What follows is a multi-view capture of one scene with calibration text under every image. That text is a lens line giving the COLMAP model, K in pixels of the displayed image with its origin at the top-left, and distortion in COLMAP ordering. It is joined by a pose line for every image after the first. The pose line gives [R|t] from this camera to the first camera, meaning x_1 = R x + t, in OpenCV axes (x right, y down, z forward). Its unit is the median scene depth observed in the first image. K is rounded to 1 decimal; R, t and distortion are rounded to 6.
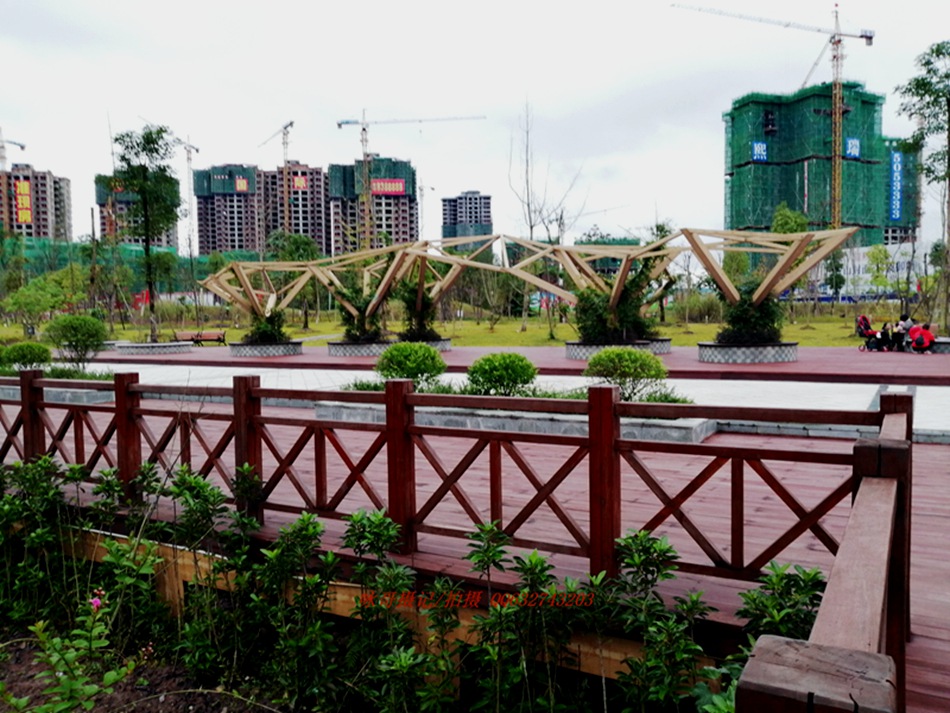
lens RADIAL K [[742.5, 0, 475.0], [0, 742.5, 356.5], [0, 0, 1]] dist [0.040401, -0.054131]
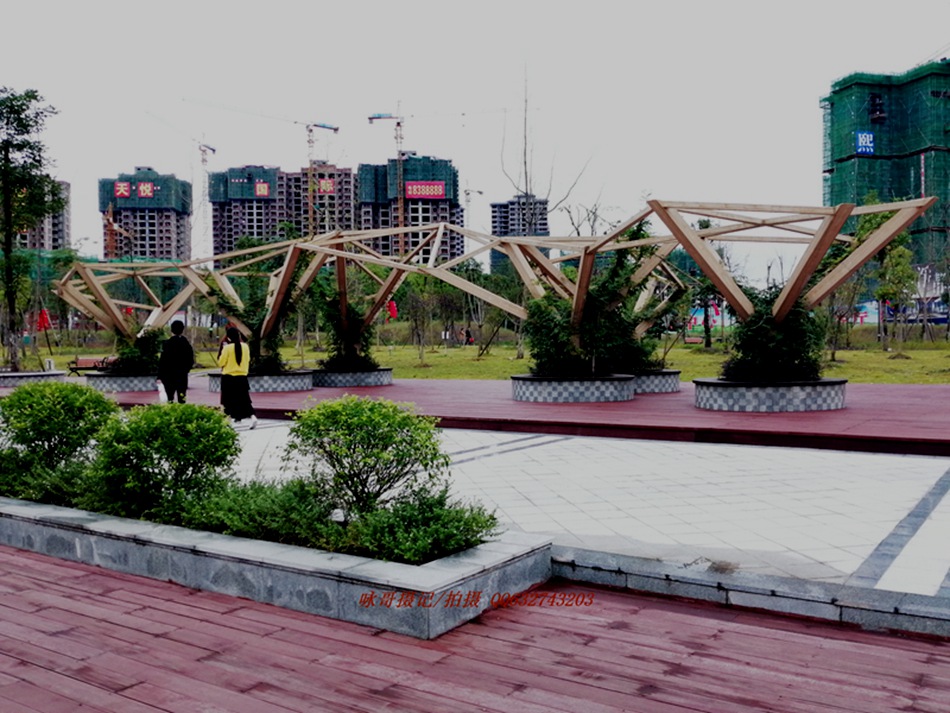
lens RADIAL K [[876.7, 0, 475.0], [0, 876.7, 356.5], [0, 0, 1]] dist [0.063136, -0.093007]
pose [[0.998474, 0.005416, -0.054955, 0.105915], [-0.007372, 0.999344, -0.035449, -0.006584], [0.054727, 0.035800, 0.997859, 0.152435]]
